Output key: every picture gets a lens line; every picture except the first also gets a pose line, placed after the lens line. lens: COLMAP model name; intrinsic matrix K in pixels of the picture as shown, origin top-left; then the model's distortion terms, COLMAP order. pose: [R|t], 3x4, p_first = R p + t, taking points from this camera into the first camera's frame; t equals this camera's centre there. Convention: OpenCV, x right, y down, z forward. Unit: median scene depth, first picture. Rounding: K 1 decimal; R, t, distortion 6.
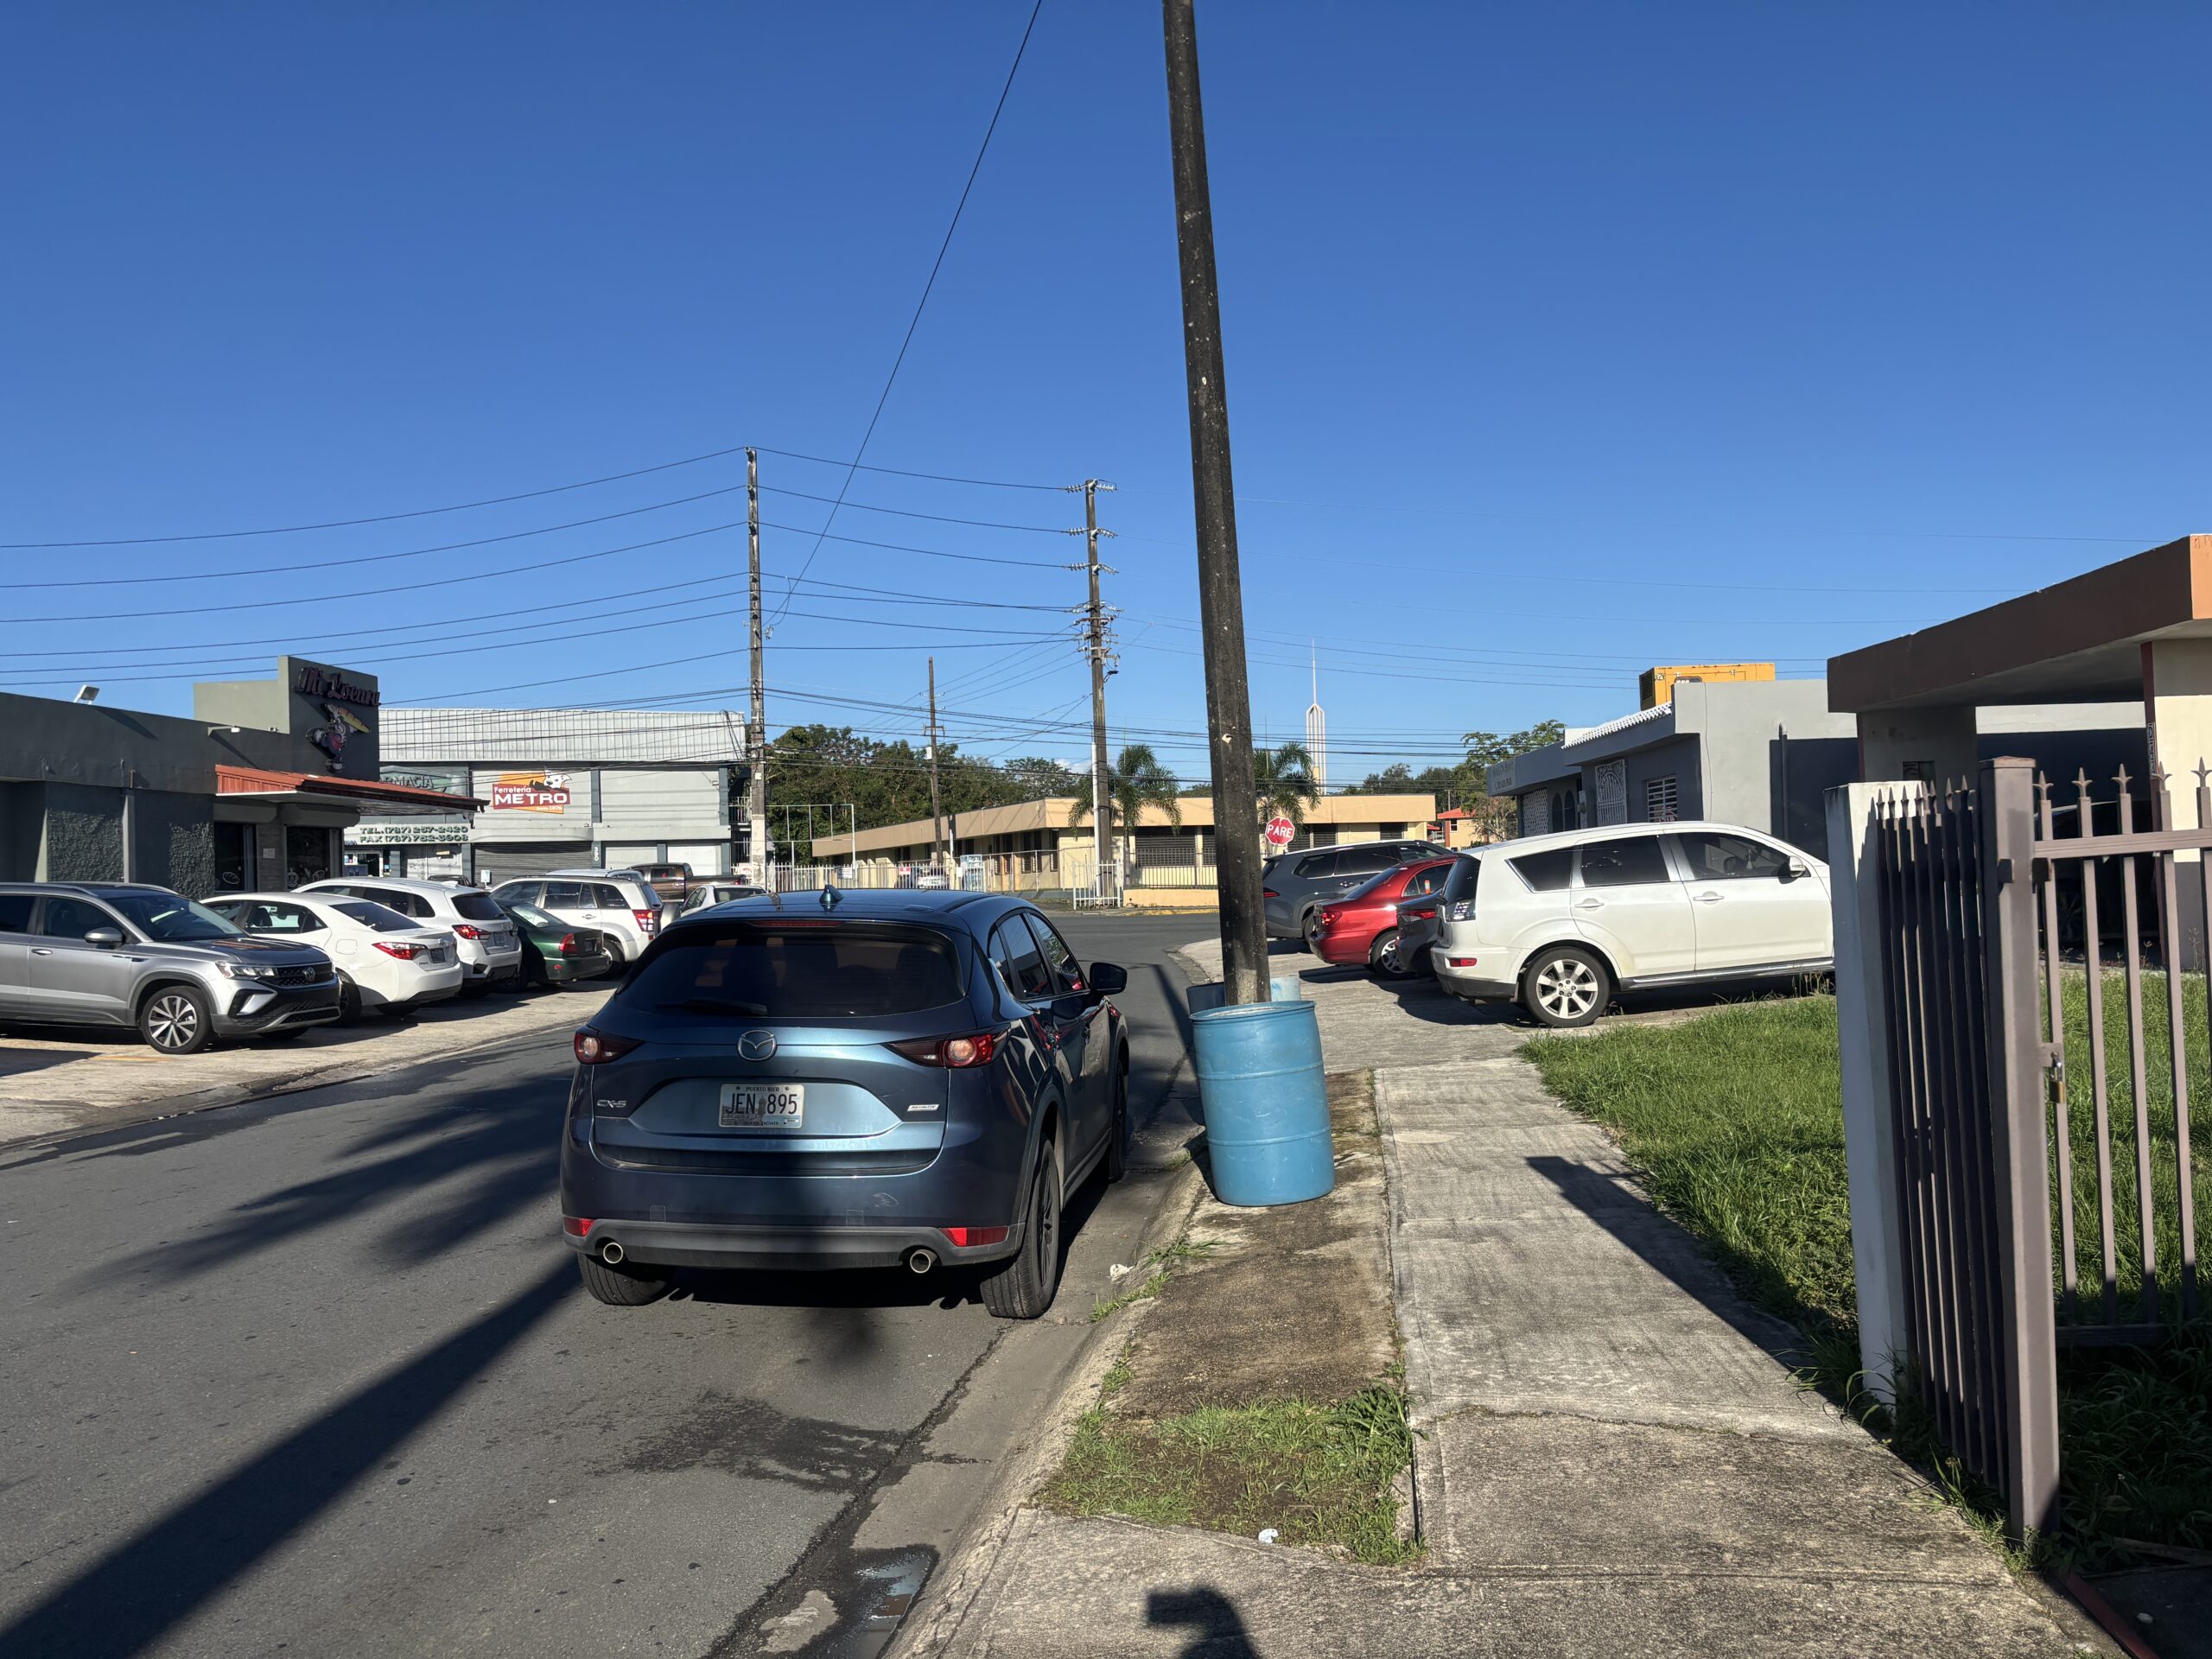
lens RADIAL K [[1697.8, 0, 1096.4], [0, 1697.8, 851.2], [0, 0, 1]] dist [0.060235, -0.064714]
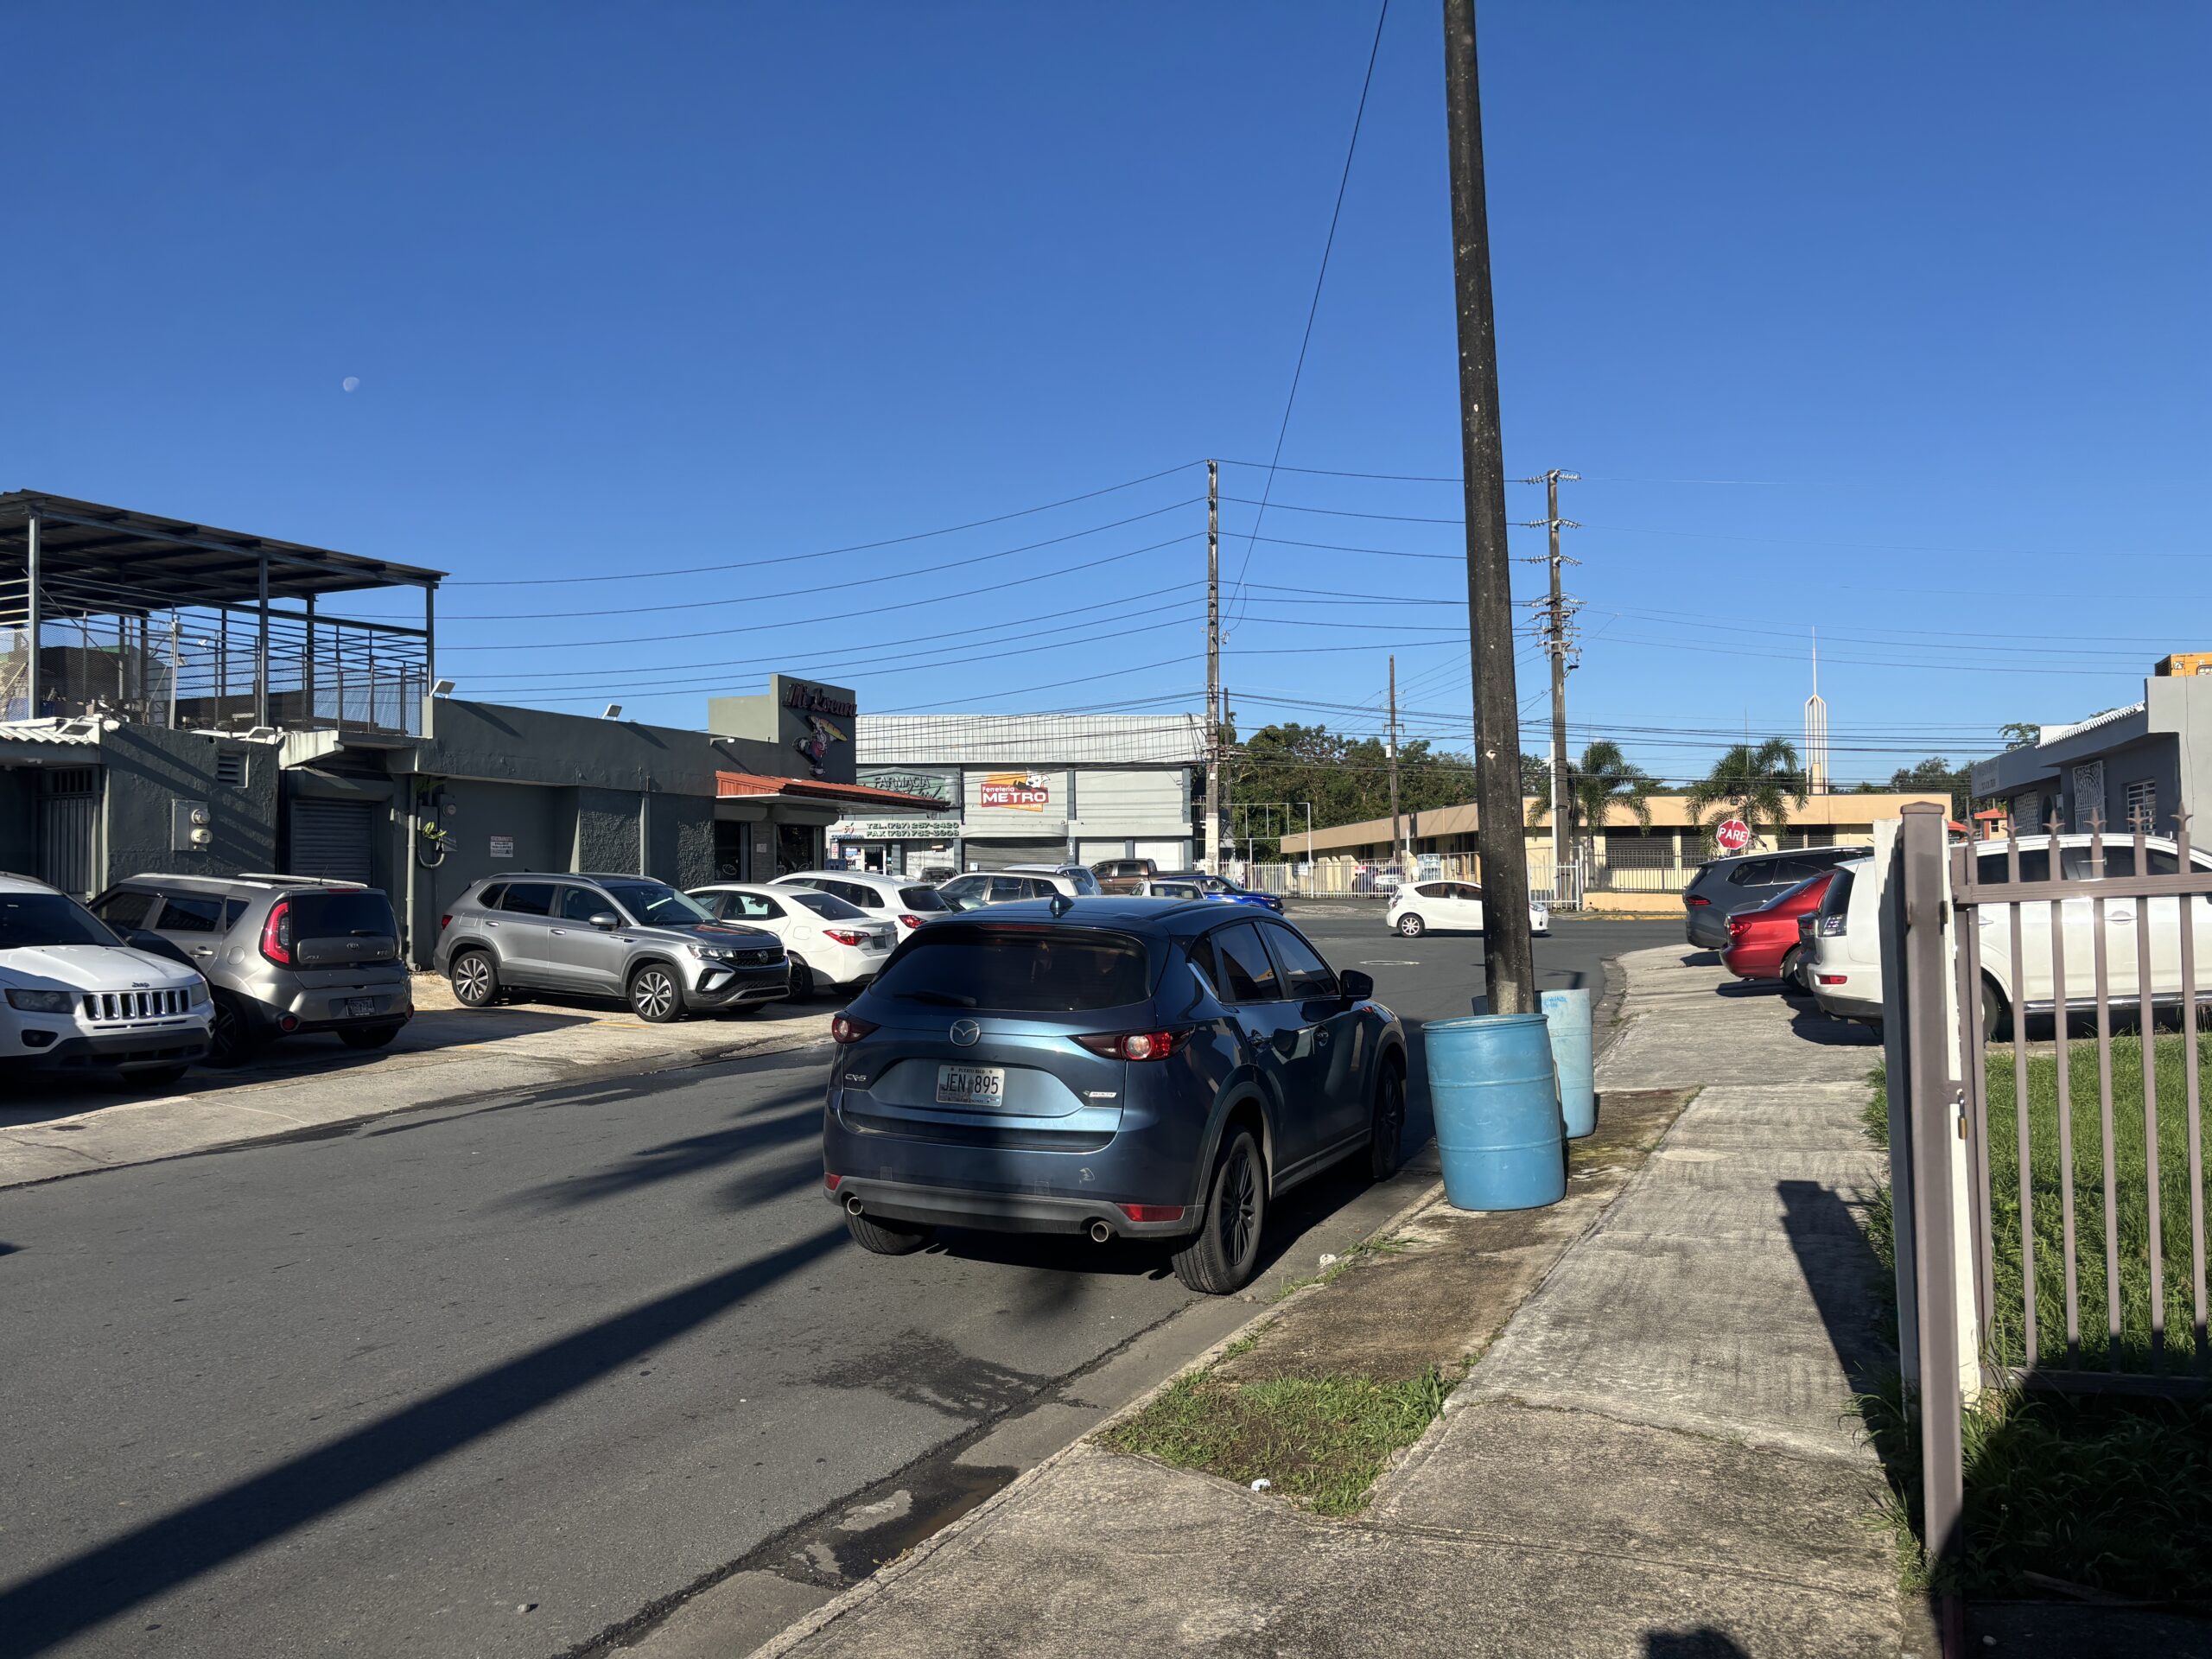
lens RADIAL K [[1694.7, 0, 1106.0], [0, 1694.7, 829.5], [0, 0, 1]] dist [0.067589, -0.067109]
pose [[0.960864, 0.006828, -0.276938, 0.050615], [-0.009743, 0.999911, -0.009149, -0.003404], [0.276851, 0.011489, 0.960844, -0.019045]]
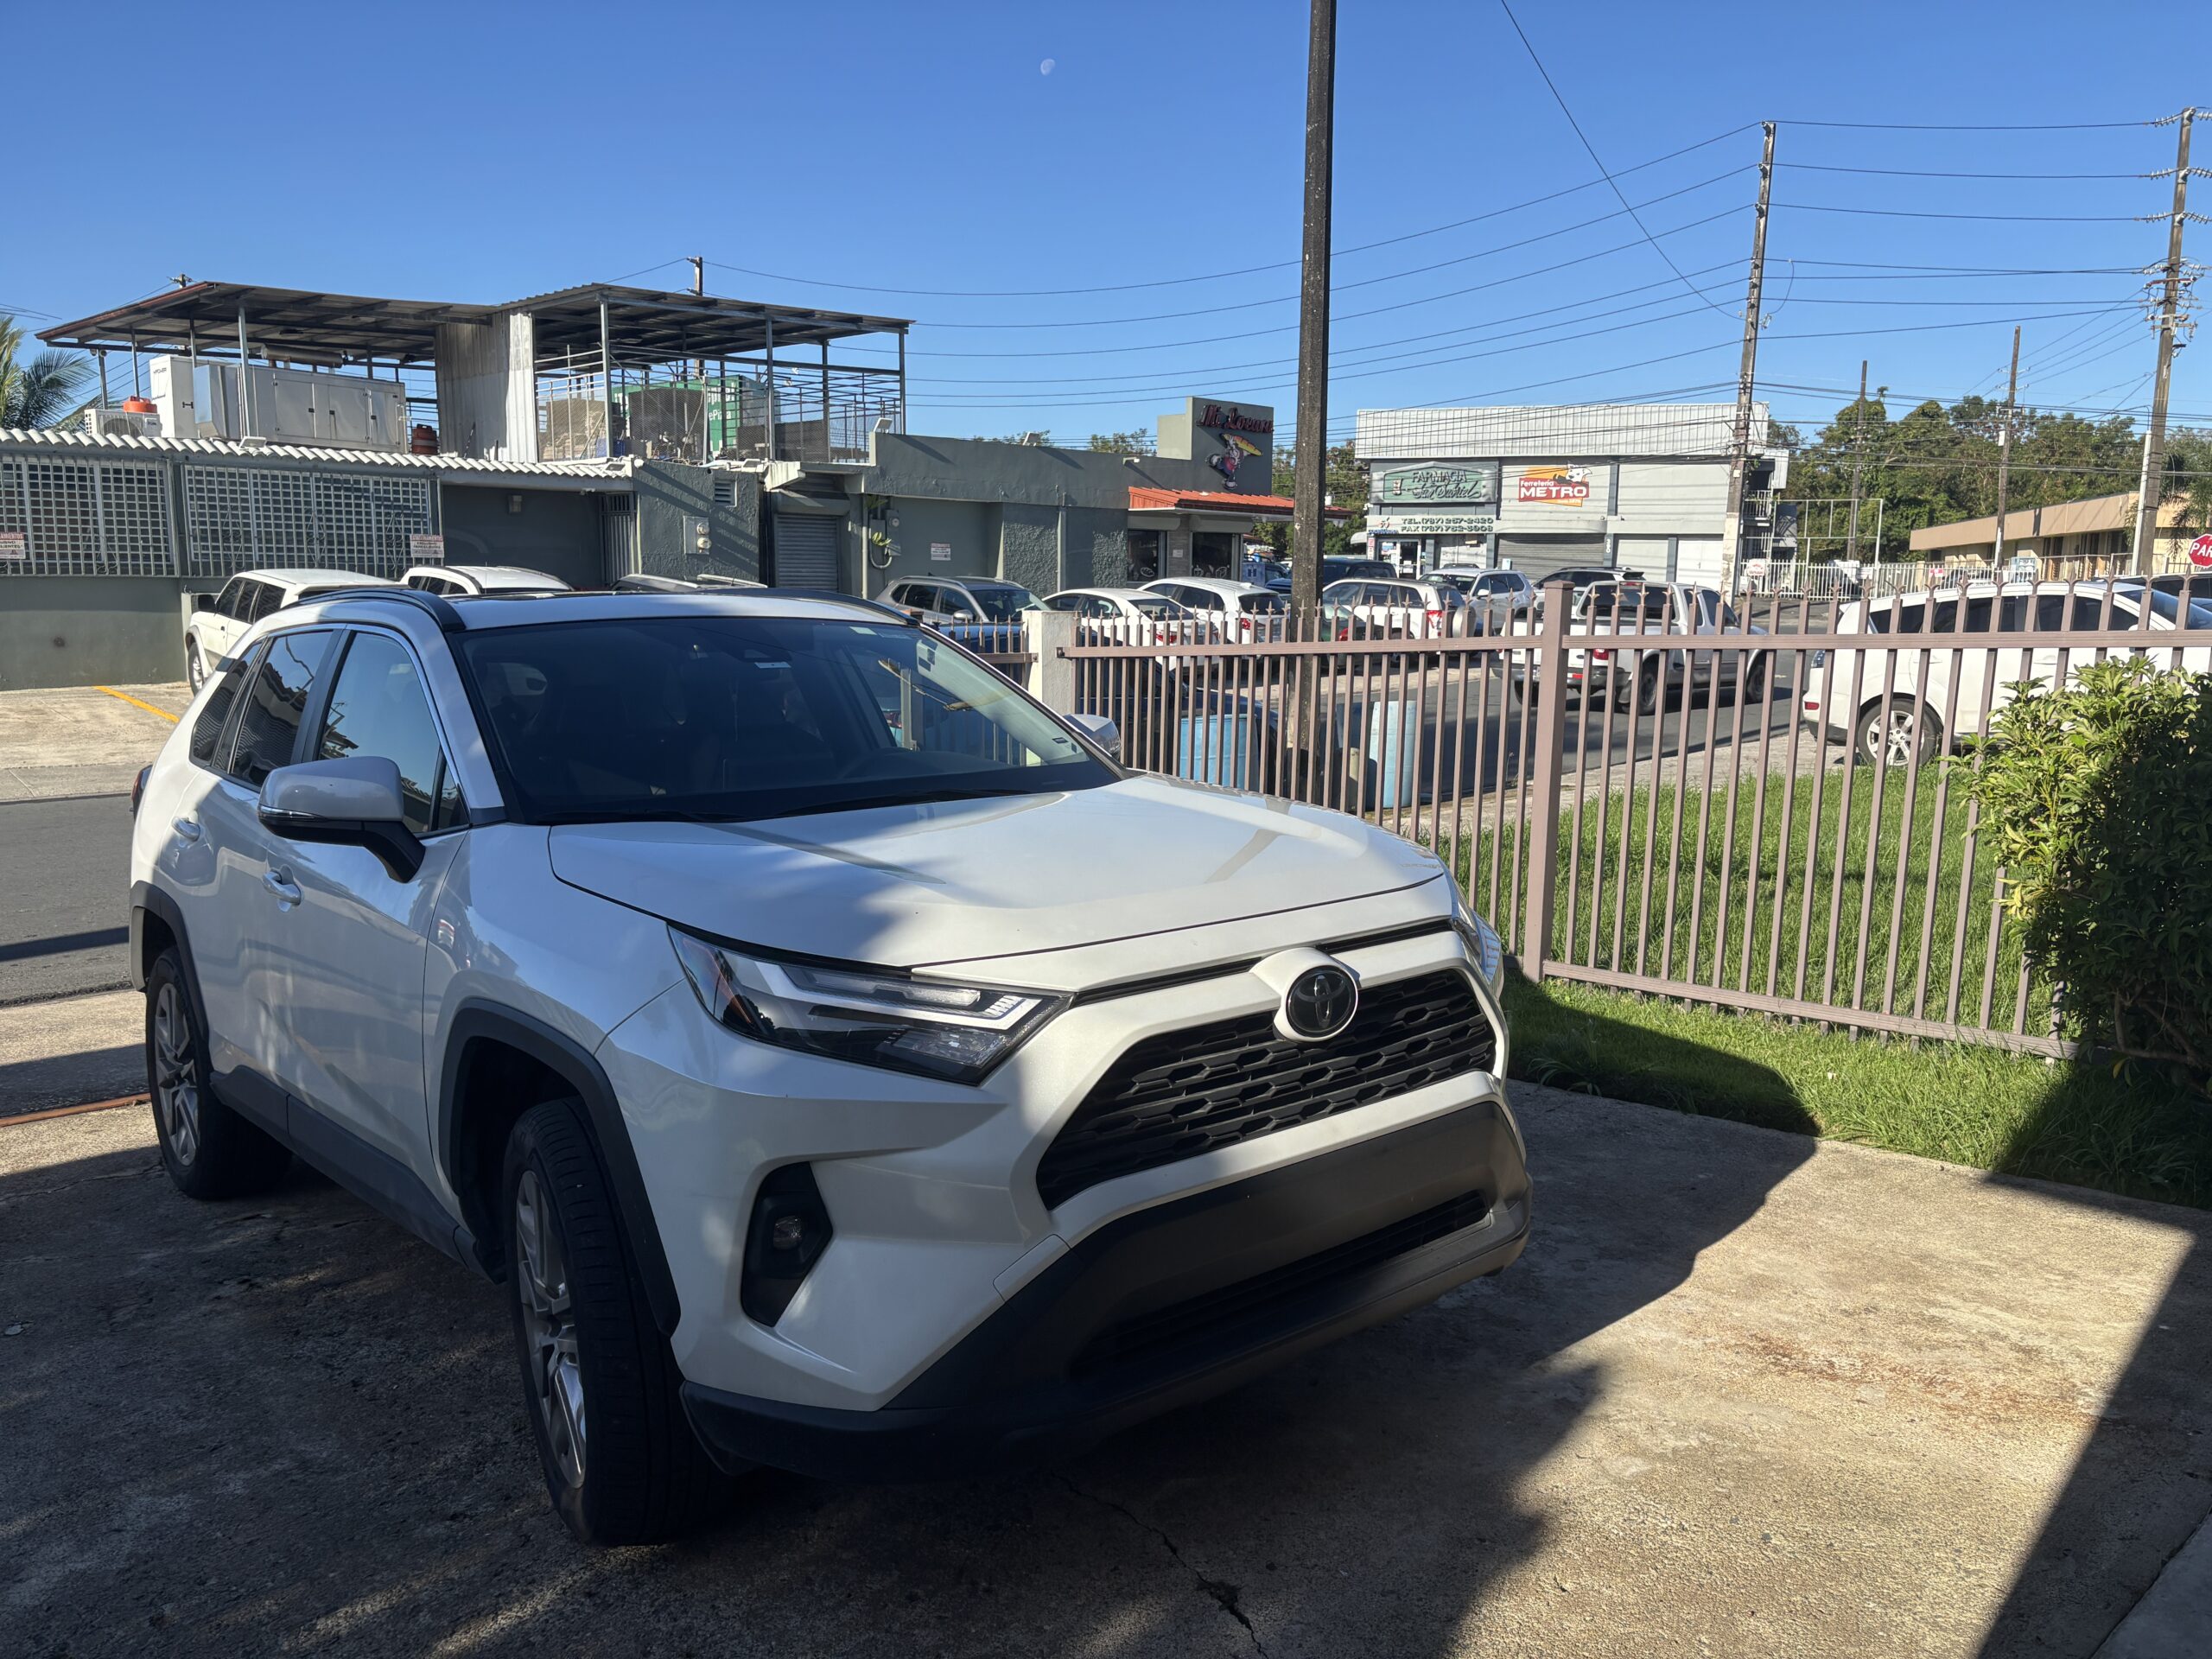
lens RADIAL K [[1697.8, 0, 1096.4], [0, 1697.8, 851.2], [0, 0, 1]] dist [0.060235, -0.064714]
pose [[0.788064, 0.135769, -0.600435, 0.296089], [-0.022269, 0.981025, 0.192599, -0.025441], [0.615190, -0.138409, 0.776134, -0.086326]]
